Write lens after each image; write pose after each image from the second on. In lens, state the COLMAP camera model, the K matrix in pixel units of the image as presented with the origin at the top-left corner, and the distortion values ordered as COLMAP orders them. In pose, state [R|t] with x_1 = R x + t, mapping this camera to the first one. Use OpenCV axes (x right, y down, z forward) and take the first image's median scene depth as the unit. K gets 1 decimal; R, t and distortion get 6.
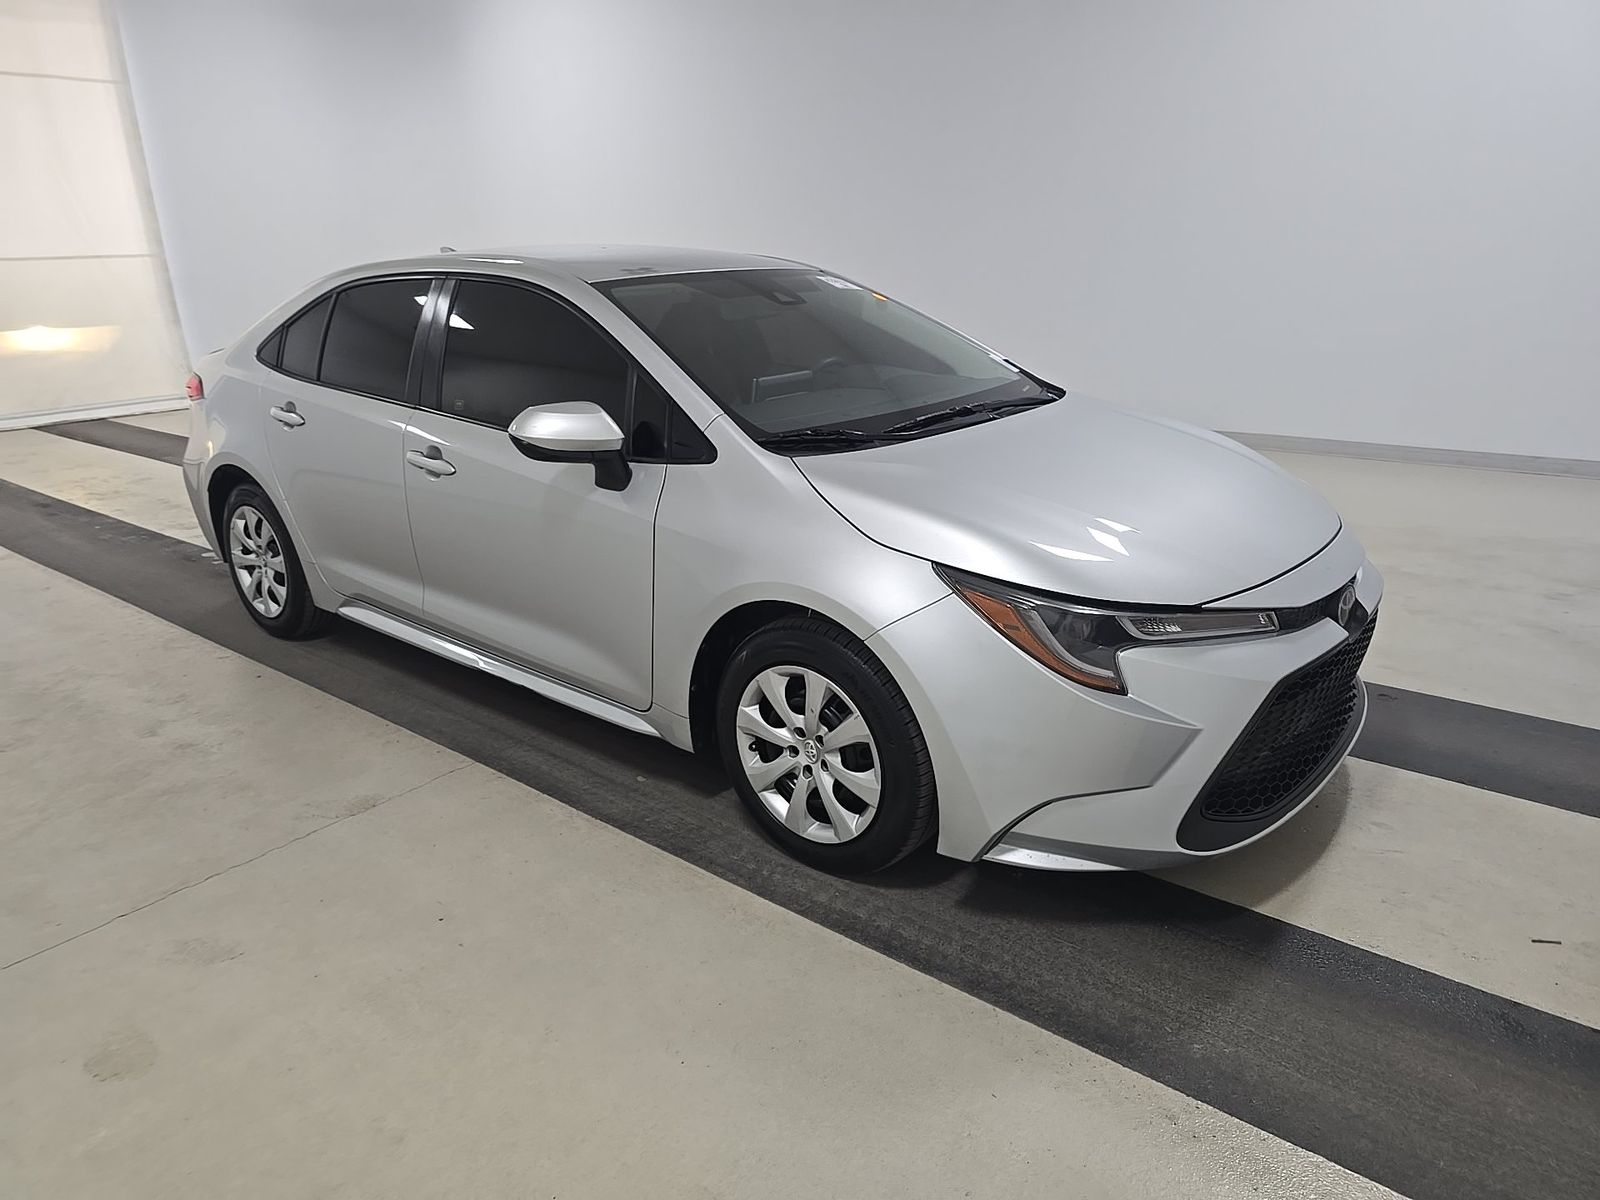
lens RADIAL K [[1095.7, 0, 800.0], [0, 1095.7, 600.0], [0, 0, 1]] dist [0.004542, -0.004613]
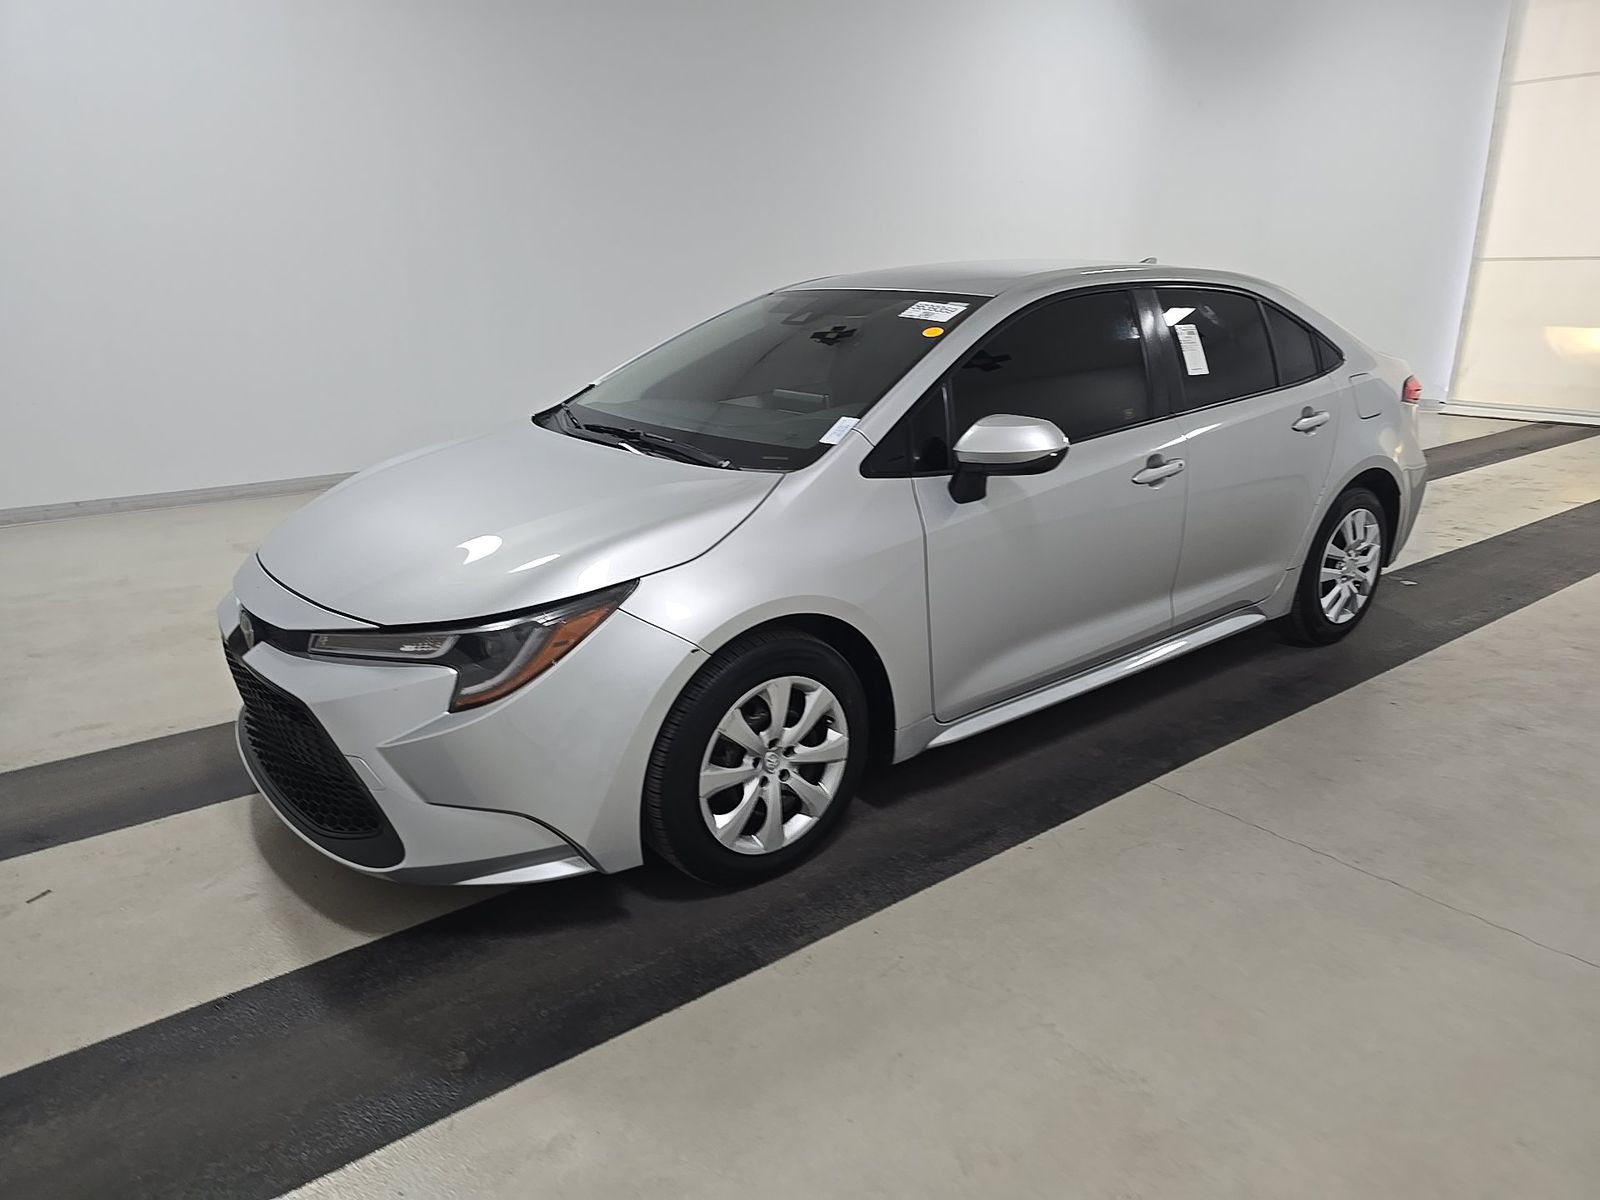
lens RADIAL K [[1095.7, 0, 800.0], [0, 1095.7, 600.0], [0, 0, 1]] dist [0.004542, -0.004613]
pose [[-0.227826, 0.305814, -0.924431, 1.204381], [-0.284525, 0.887053, 0.363570, -0.497018], [0.931204, 0.345854, -0.115082, 1.449059]]
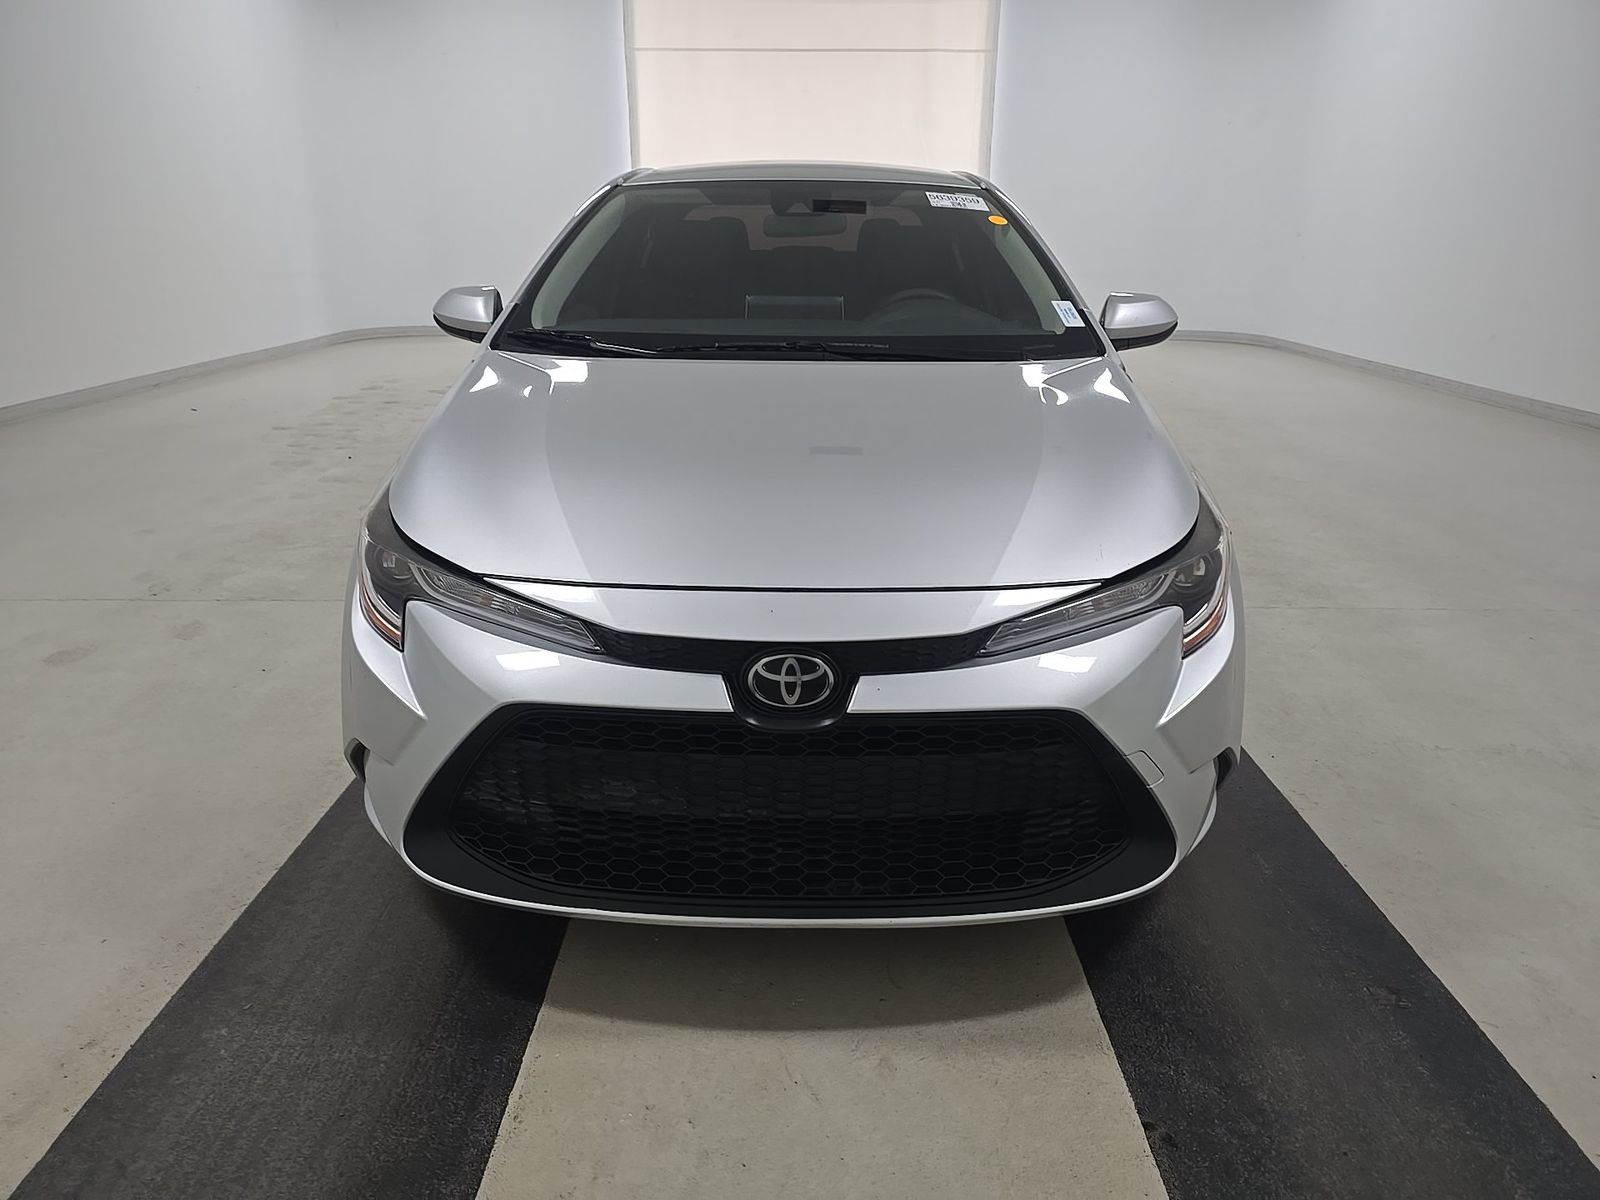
lens RADIAL K [[1095.7, 0, 800.0], [0, 1095.7, 600.0], [0, 0, 1]] dist [0.004542, -0.004613]
pose [[0.633813, 0.279508, -0.721218, 0.858850], [-0.264358, 0.954555, 0.137617, -0.114829], [0.726908, 0.103436, 0.678900, 0.514674]]
